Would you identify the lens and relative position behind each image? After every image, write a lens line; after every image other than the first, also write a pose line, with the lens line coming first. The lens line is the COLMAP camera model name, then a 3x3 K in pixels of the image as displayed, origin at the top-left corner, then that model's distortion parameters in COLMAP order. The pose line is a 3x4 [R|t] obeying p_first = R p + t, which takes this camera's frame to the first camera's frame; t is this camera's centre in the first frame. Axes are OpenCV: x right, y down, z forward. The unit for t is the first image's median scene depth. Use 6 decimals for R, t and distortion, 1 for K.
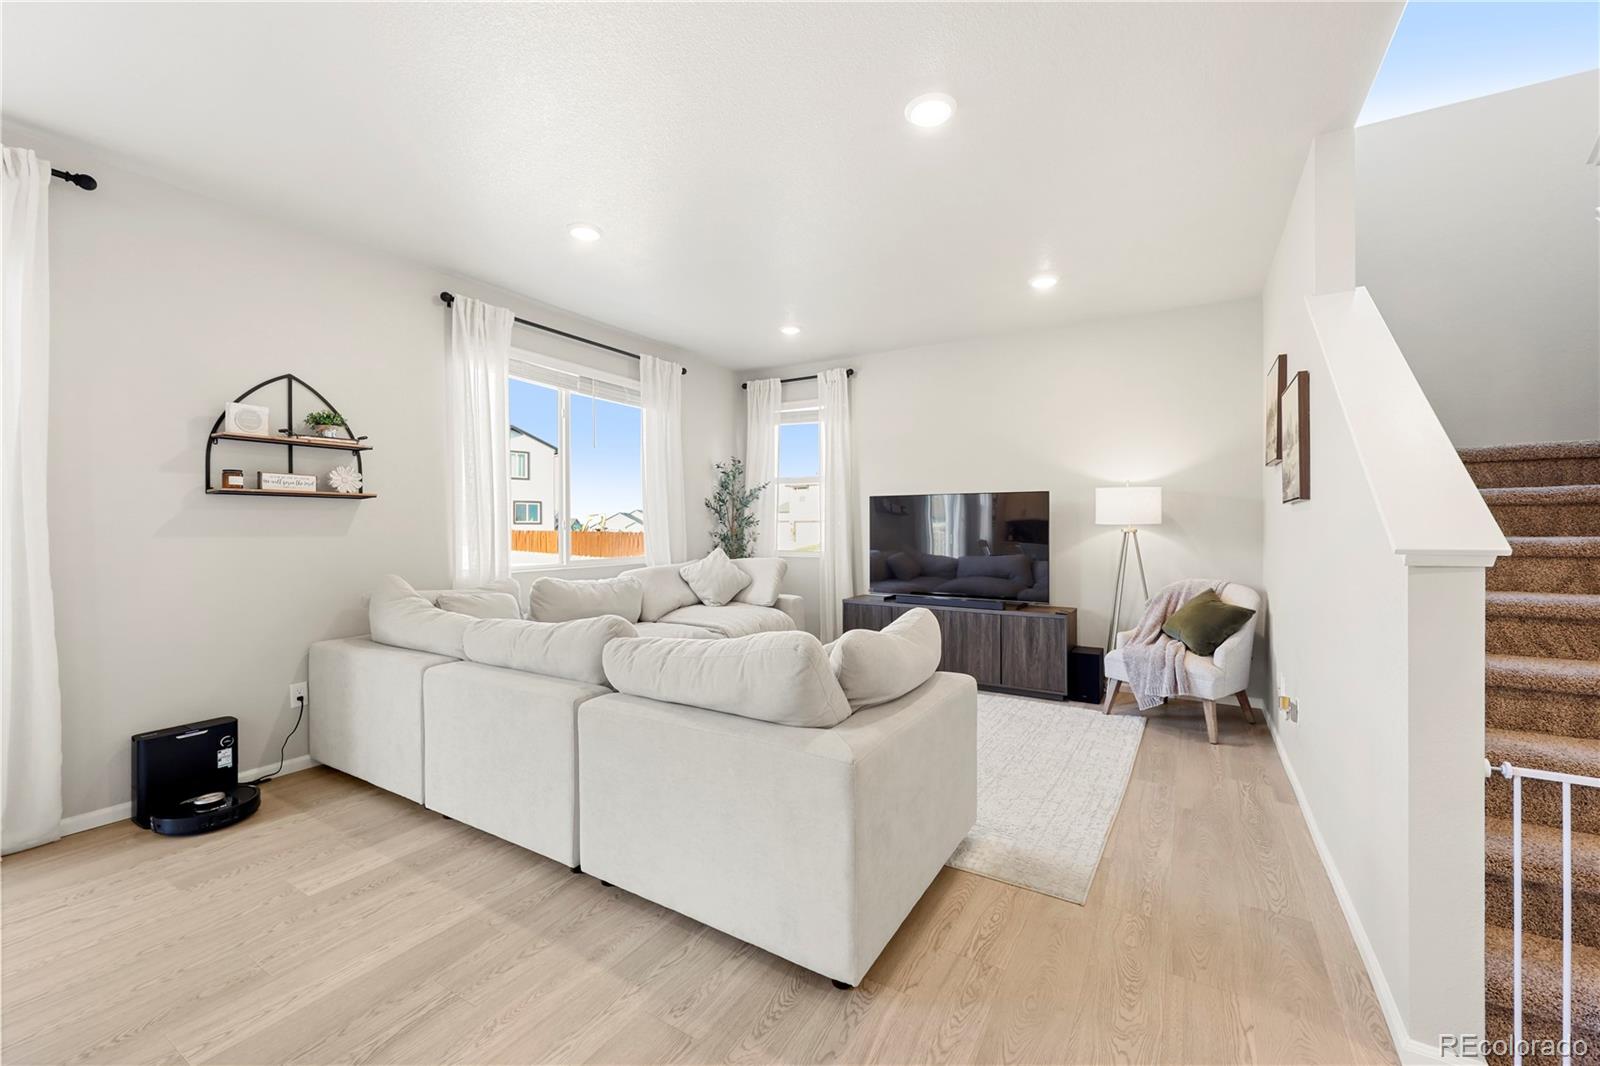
lens RADIAL K [[644.3, 0, 803.1], [0, 644.3, 526.7], [0, 0, 1]] dist [-0.001411, 0.000853]
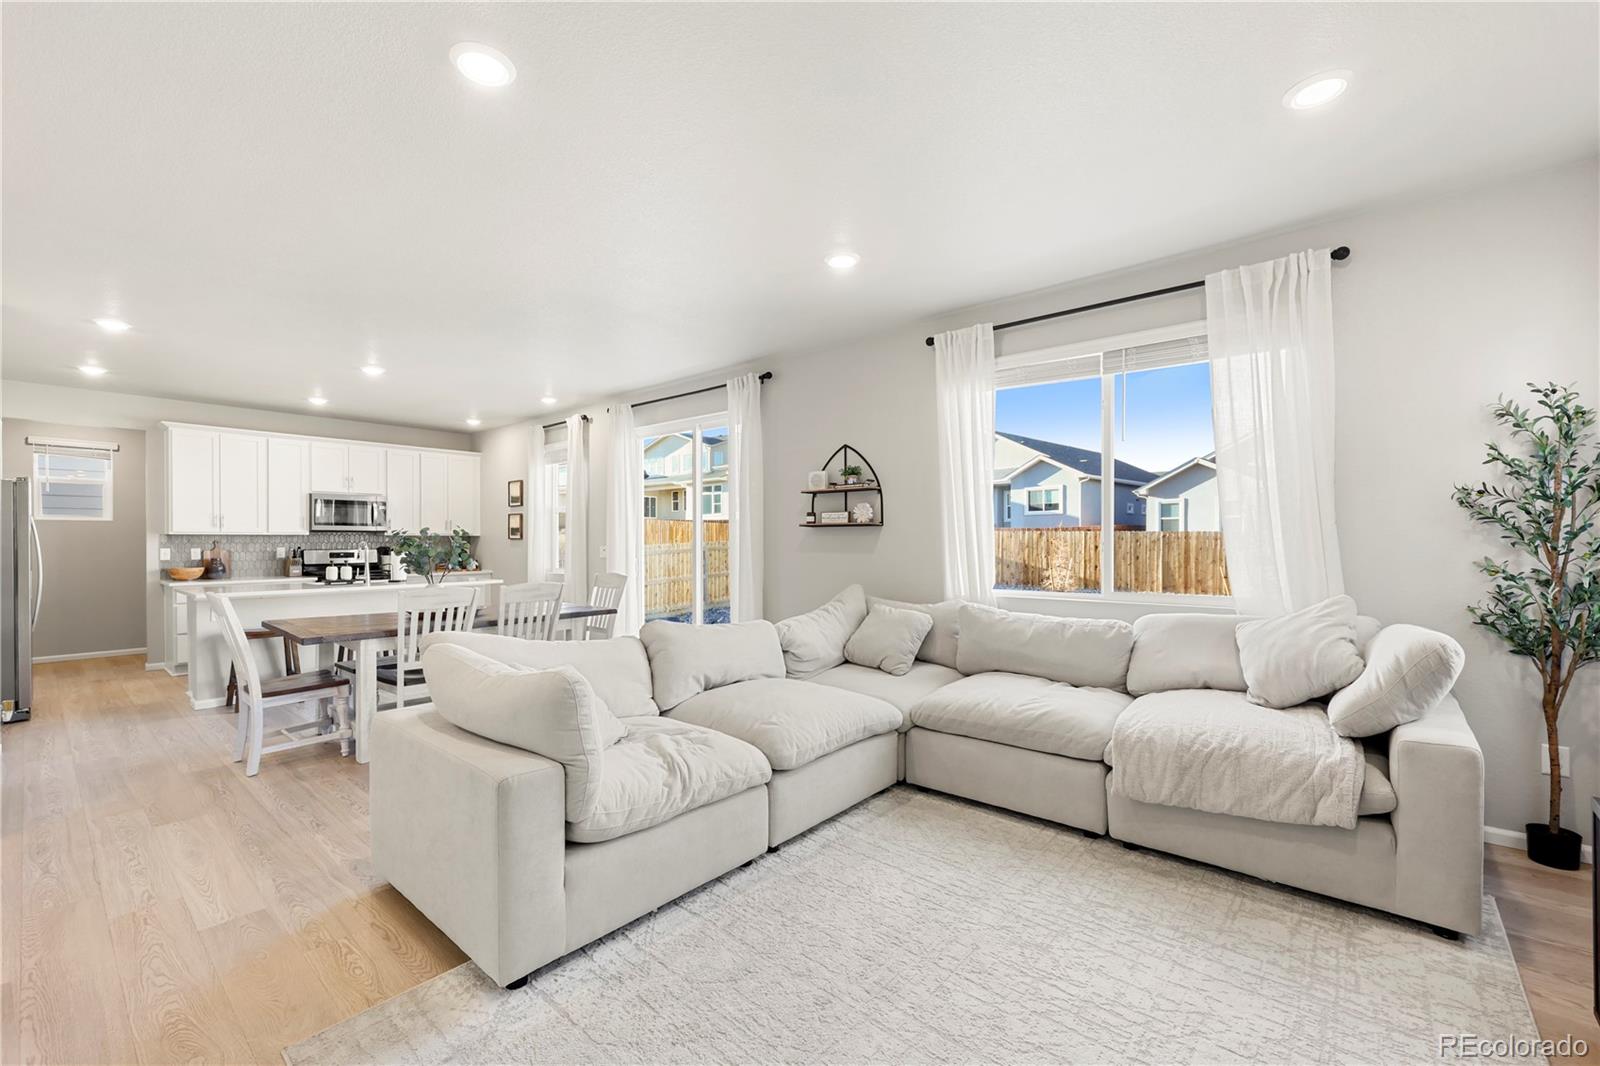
lens RADIAL K [[658.2, 0, 794.7], [0, 658.2, 540.8], [0, 0, 1]] dist [0.000365, 0.000923]
pose [[-0.167466, 0.005337, -0.985863, 0.696255], [0.004374, 0.999980, 0.004671, -0.020524], [0.985868, -0.003530, -0.167486, 1.091323]]
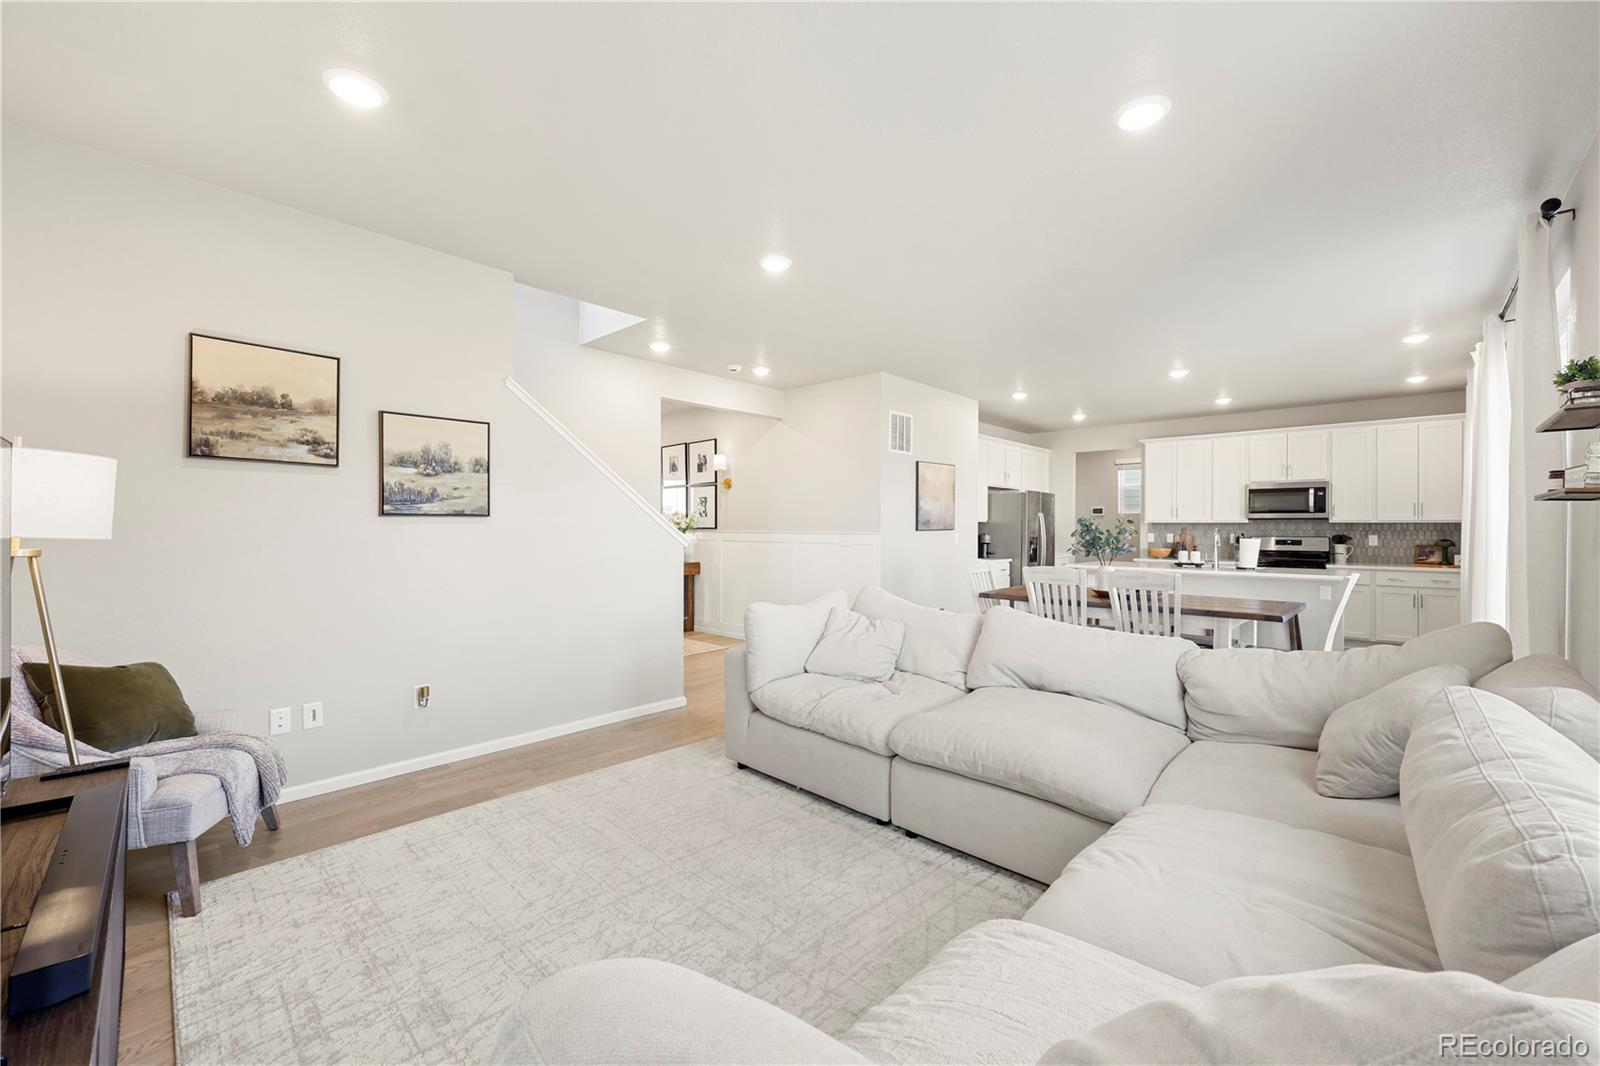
lens RADIAL K [[644.3, 0, 799.9], [0, 644.3, 527.2], [0, 0, 1]] dist [-0.001411, 0.000853]
pose [[-0.974951, 0.000813, 0.222417, -0.139847], [0.000167, 0.999996, -0.002924, -0.014265], [-0.222419, -0.002814, -0.974947, 1.735743]]
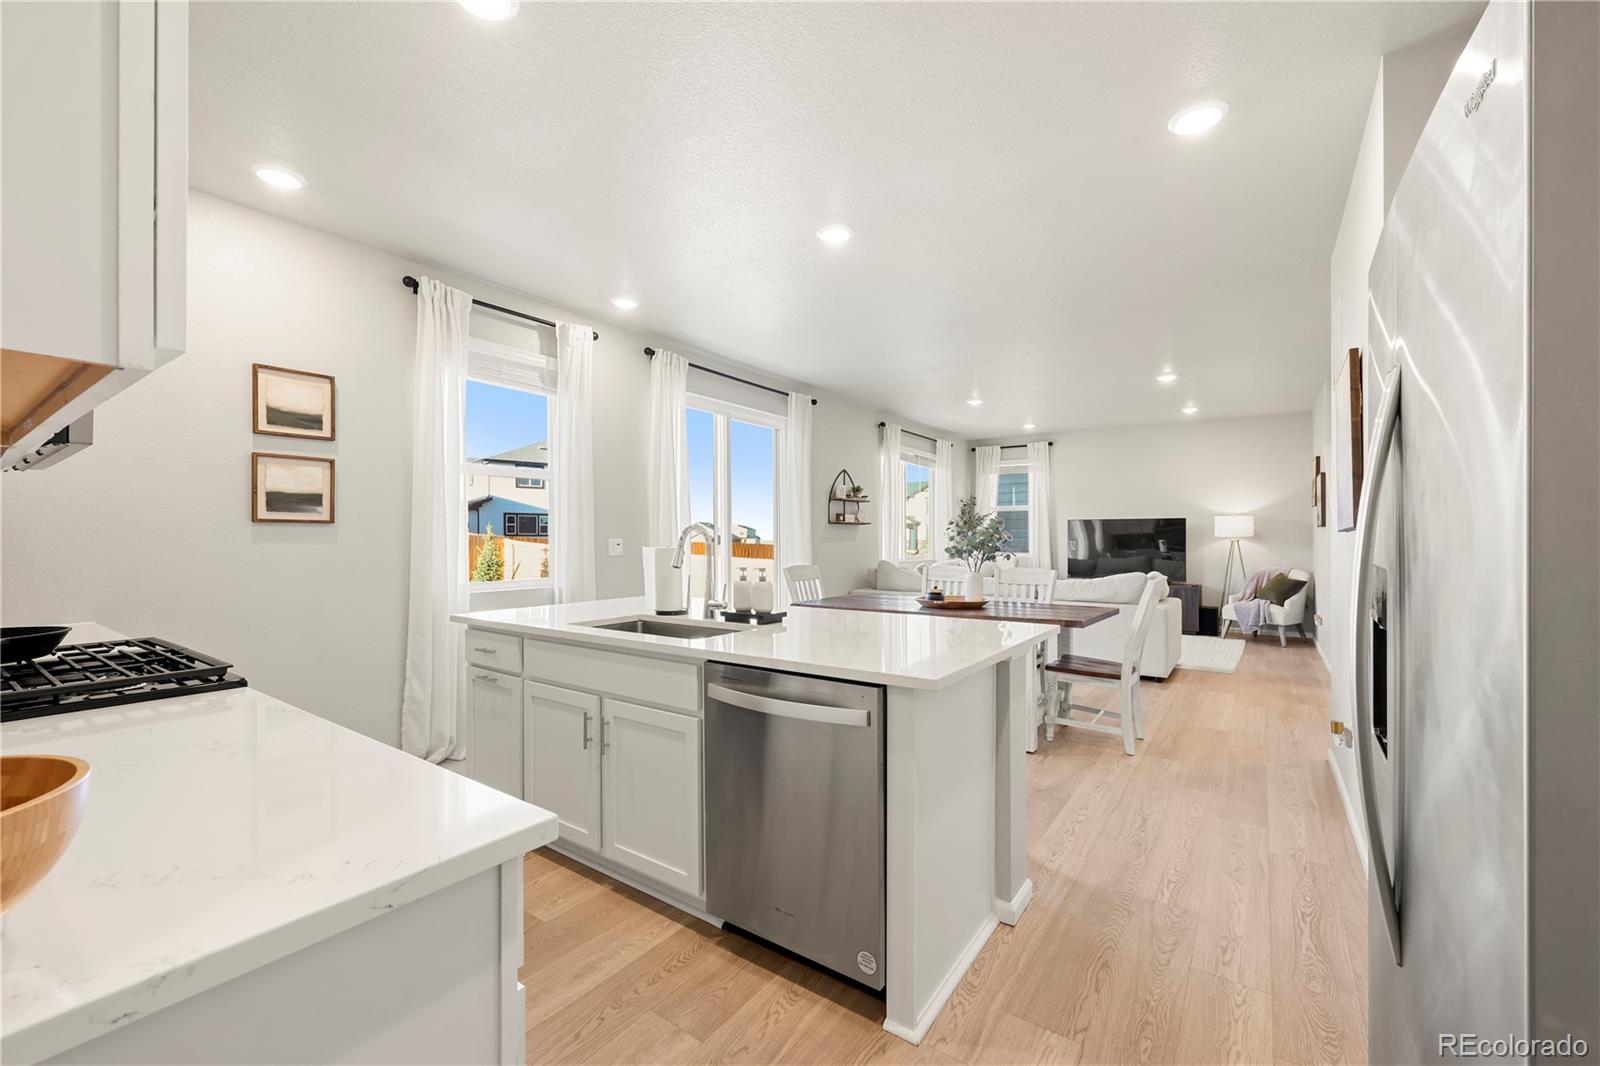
lens RADIAL K [[644.3, 0, 799.7], [0, 644.3, 539.3], [0, 0, 1]] dist [-0.001411, 0.000853]
pose [[0.996548, 0.000513, -0.083023, -0.734452], [-0.000412, 0.999999, 0.001235, 0.002291], [0.083023, -0.001196, 0.996547, -1.180788]]
